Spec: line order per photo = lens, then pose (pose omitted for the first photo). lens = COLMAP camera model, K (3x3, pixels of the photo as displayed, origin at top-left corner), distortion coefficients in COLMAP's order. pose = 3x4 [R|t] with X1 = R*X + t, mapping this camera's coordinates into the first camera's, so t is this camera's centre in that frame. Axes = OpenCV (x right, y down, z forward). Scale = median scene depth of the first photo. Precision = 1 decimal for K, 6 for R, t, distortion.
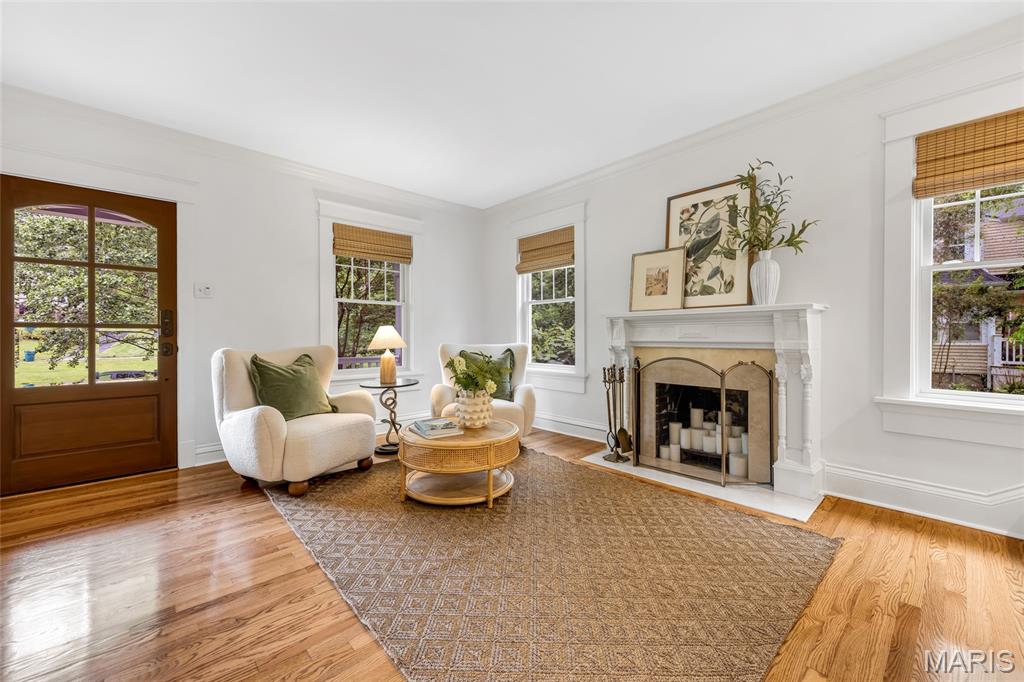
lens RADIAL K [[403.3, 0, 510.6], [0, 403.3, 331.4], [0, 0, 1]] dist [0.000920, 0.000030]
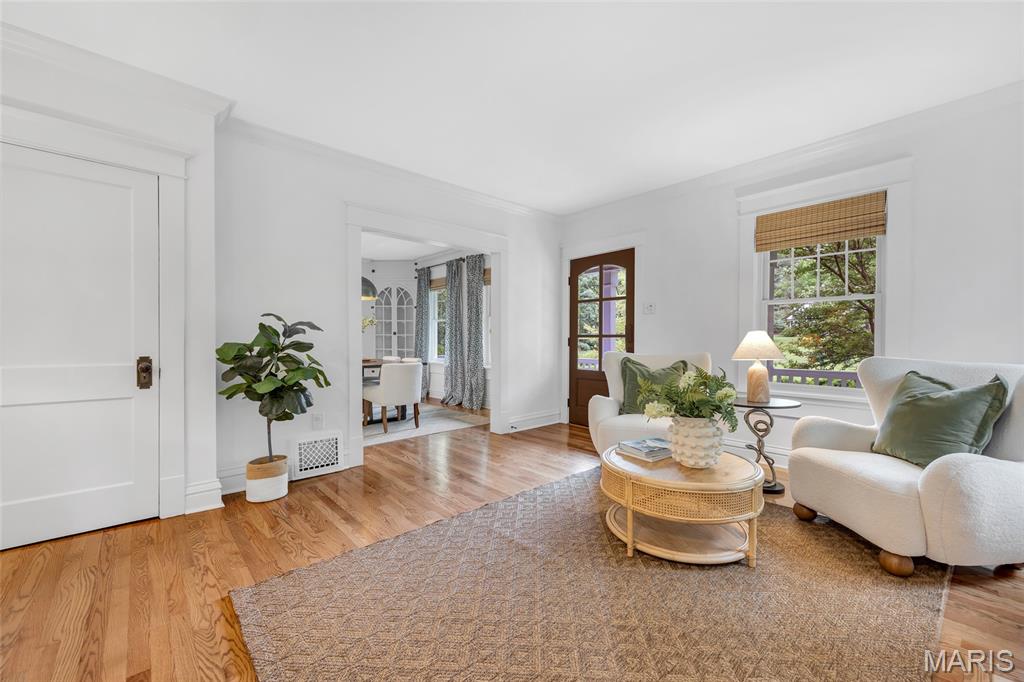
lens RADIAL K [[401.3, 0, 516.2], [0, 401.3, 343.4], [0, 0, 1]] dist [0.000965, 0.000030]
pose [[0.015143, 0.006654, -0.999863, 0.502477], [0.005646, 0.999961, 0.006740, 0.002284], [0.999869, -0.005747, 0.015105, 0.509379]]
